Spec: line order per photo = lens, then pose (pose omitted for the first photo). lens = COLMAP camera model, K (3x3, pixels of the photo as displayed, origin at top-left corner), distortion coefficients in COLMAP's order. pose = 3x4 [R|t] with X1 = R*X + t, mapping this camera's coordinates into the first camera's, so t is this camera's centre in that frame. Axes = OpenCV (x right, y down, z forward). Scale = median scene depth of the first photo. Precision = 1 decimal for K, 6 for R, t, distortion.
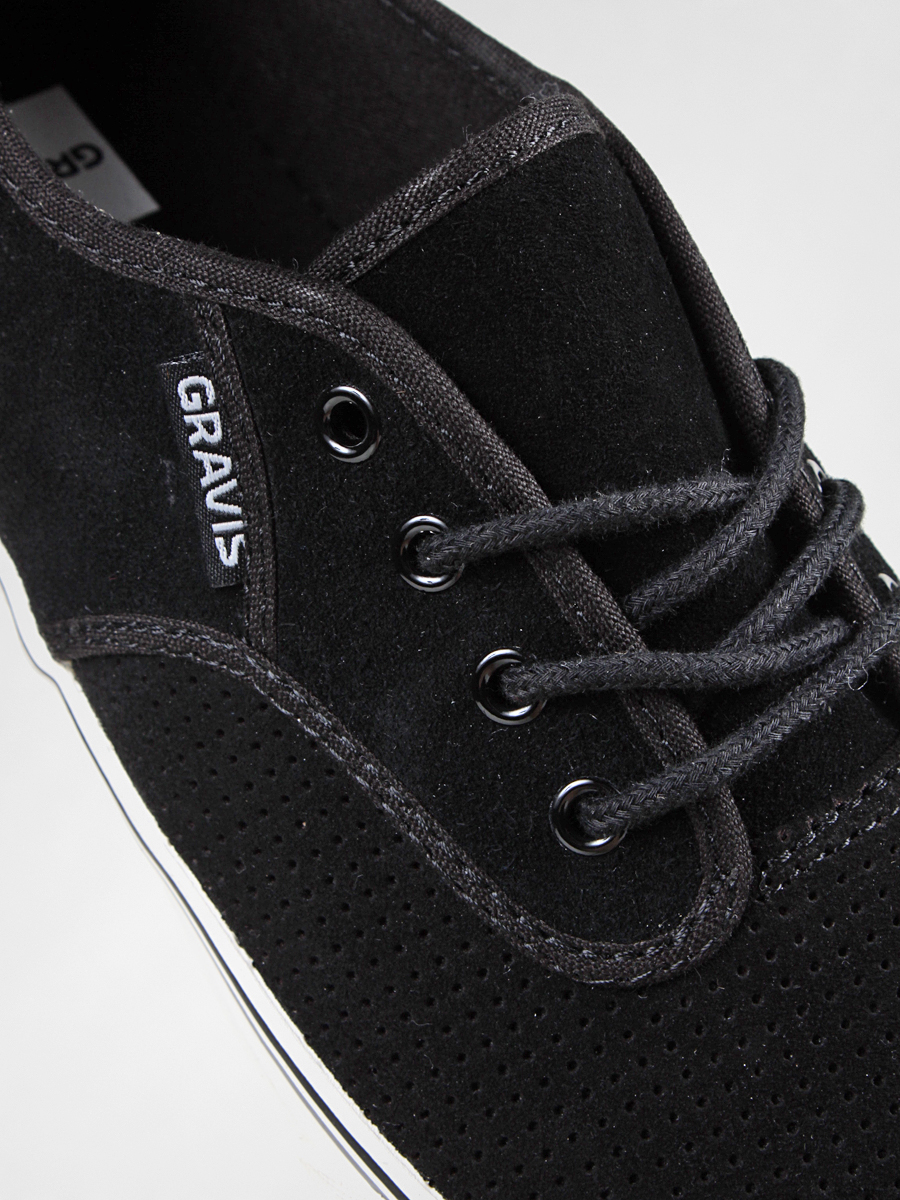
lens RADIAL K [[3296.4, 0, 450.0], [0, 3296.4, 600.0], [0, 0, 1]] dist [-0.019819, 0.161646]
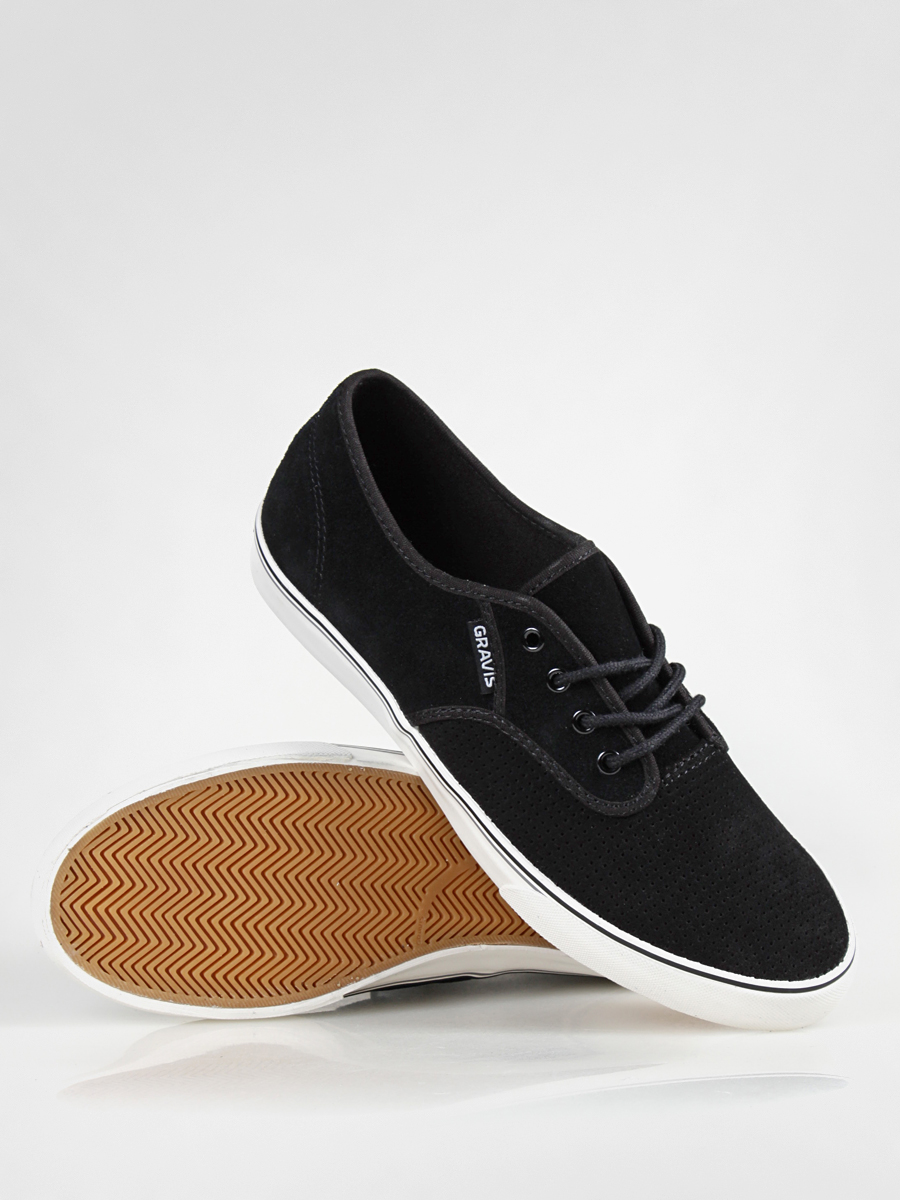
lens RADIAL K [[3296.4, 0, 450.0], [0, 3296.4, 600.0], [0, 0, 1]] dist [-0.019819, 0.161646]
pose [[0.973204, 0.016275, 0.229365, -0.833047], [0.019860, 0.987816, -0.154356, 0.395265], [-0.229083, 0.154775, 0.961023, -2.031985]]
